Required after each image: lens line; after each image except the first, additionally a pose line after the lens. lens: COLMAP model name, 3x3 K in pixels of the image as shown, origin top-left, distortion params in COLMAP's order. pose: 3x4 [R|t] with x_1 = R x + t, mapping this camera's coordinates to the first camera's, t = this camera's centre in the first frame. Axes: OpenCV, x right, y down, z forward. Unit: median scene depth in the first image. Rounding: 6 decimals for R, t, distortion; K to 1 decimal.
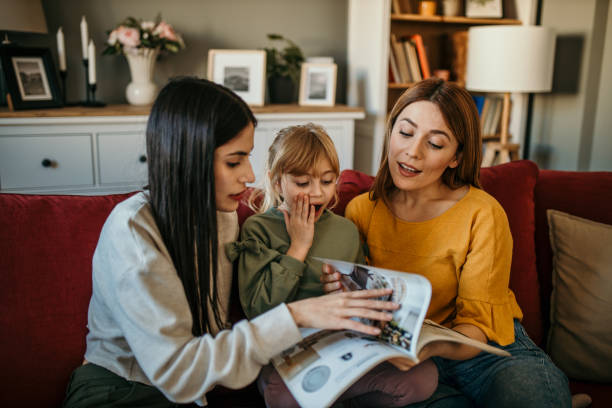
lens RADIAL K [[604.7, 0, 306.0], [0, 604.7, 204.0], [0, 0, 1]] dist [-0.046824, 0.124085]
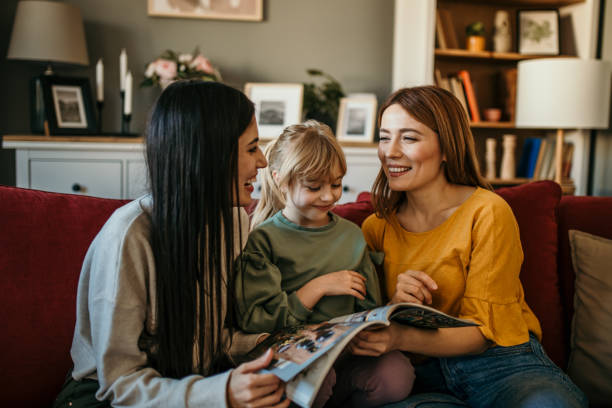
lens RADIAL K [[690.0, 0, 306.0], [0, 690.0, 204.0], [0, 0, 1]] dist [-0.016565, 0.029253]
pose [[0.994155, 0.023877, -0.105285, 0.063016], [-0.036235, 0.992463, -0.117069, 0.070883], [0.101696, 0.120200, 0.987527, -0.080509]]
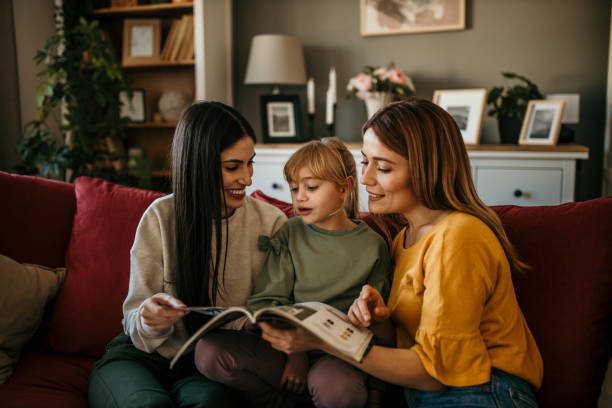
lens RADIAL K [[613.9, 0, 306.6], [0, 613.9, 193.6], [0, 0, 1]] dist [0.010743, 0.013735]
pose [[0.783626, 0.053901, -0.618891, 0.351906], [-0.124293, 0.989689, -0.071181, 0.024814], [0.608673, 0.132703, 0.782245, 0.057875]]
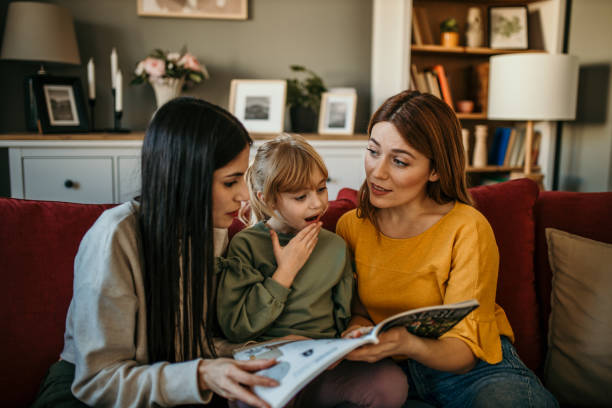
lens RADIAL K [[604.7, 0, 306.0], [0, 604.7, 204.0], [0, 0, 1]] dist [-0.046824, 0.124085]
pose [[0.995647, 0.014379, -0.092091, 0.067308], [-0.021383, 0.996914, -0.075533, 0.032937], [0.090721, 0.077174, 0.992882, 0.002640]]
